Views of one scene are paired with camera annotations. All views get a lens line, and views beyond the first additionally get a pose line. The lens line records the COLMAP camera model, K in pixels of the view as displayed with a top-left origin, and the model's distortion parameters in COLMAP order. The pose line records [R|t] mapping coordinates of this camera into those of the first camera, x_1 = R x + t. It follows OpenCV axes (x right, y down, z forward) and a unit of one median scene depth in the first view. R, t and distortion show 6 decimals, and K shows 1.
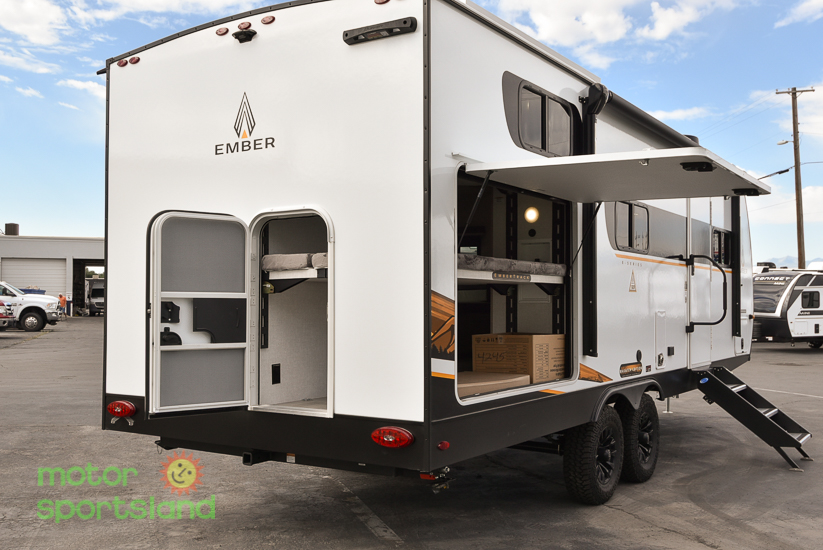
lens RADIAL K [[832.9, 0, 411.5], [0, 832.9, 275.0], [0, 0, 1]] dist [-0.010330, -0.000231]
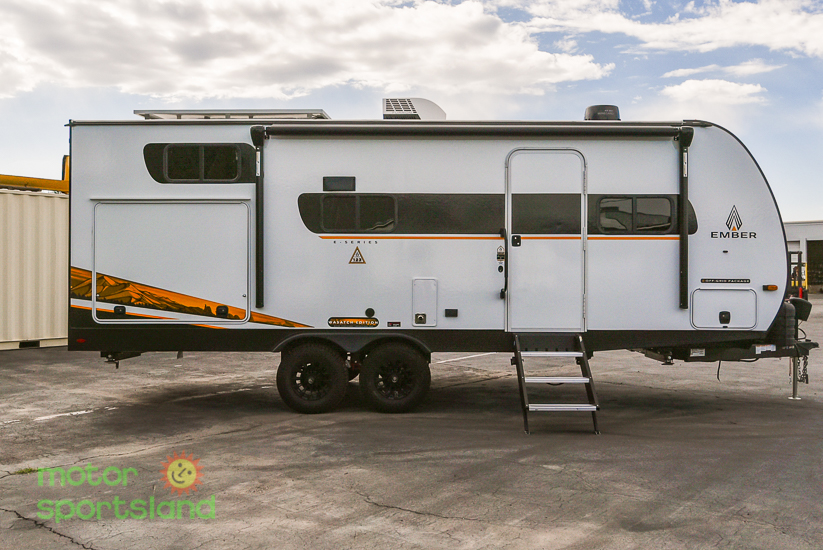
lens RADIAL K [[832.9, 0, 411.5], [0, 832.9, 275.0], [0, 0, 1]] dist [-0.010330, -0.000231]
pose [[0.550627, -0.001709, -0.834750, 1.625580], [0.029325, 0.999420, 0.017298, 0.020724], [0.834236, -0.034004, 0.550358, 0.399223]]
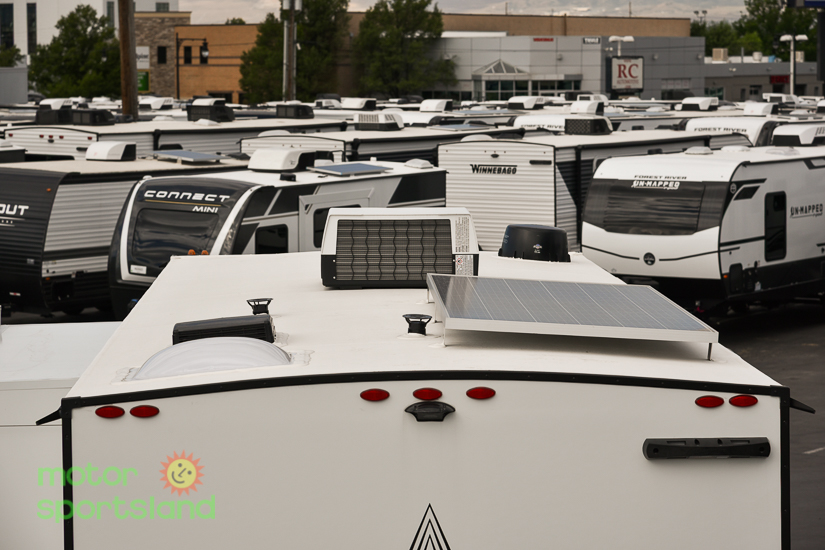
lens RADIAL K [[2418.7, 0, 324.3], [0, 2418.7, 275.0], [0, 0, 1]] dist [0.018441, 0.778077]
pose [[0.825395, -0.066777, 0.560592, -1.047248], [0.001886, 0.993300, 0.115545, -0.497242], [-0.564552, -0.094313, 0.819992, -0.324021]]
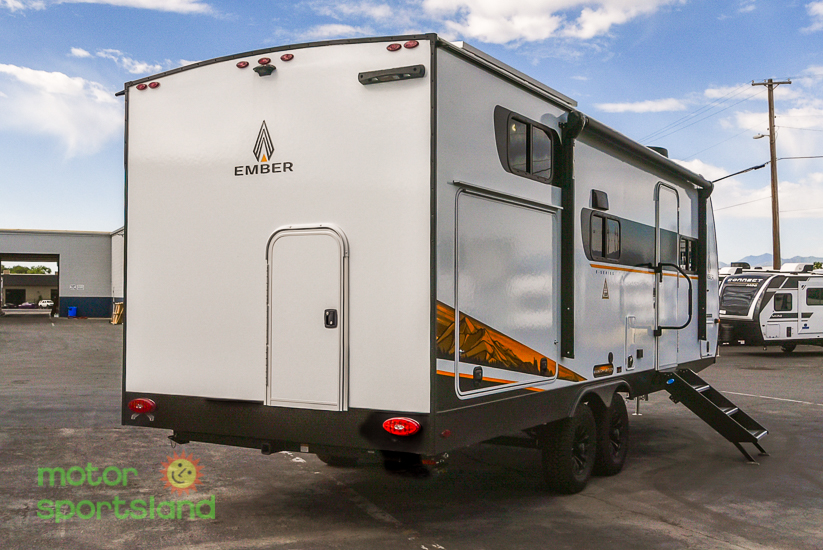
lens RADIAL K [[916.5, 0, 414.8], [0, 916.5, 280.4], [0, 0, 1]] dist [-0.024984, -0.025235]
pose [[0.998317, 0.004625, 0.057816, -0.057988], [-0.005158, 0.999945, 0.009082, -0.015001], [-0.057771, -0.009365, 0.998286, -0.199355]]
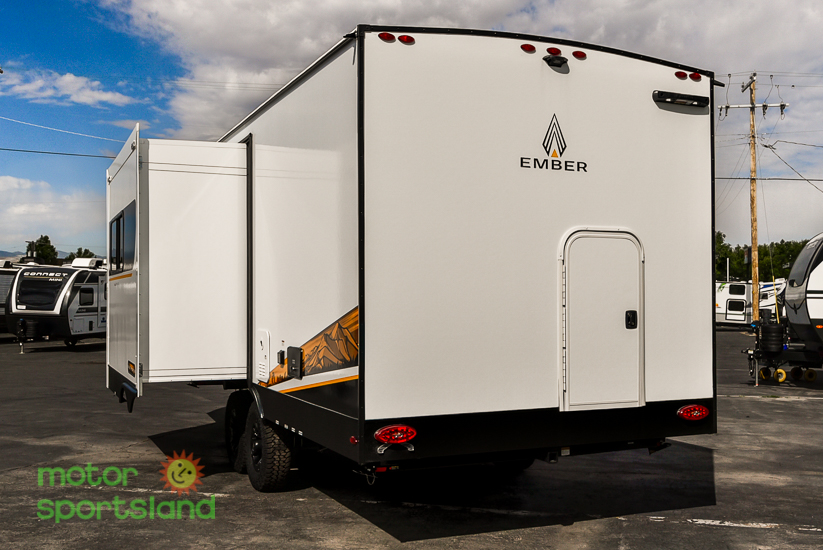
lens RADIAL K [[916.5, 0, 414.8], [0, 916.5, 280.4], [0, 0, 1]] dist [-0.024984, -0.025235]
pose [[0.538516, 0.014062, 0.842498, -1.079666], [-0.027009, 0.999635, 0.000578, -0.002608], [-0.842183, -0.023066, 0.538699, 0.436595]]
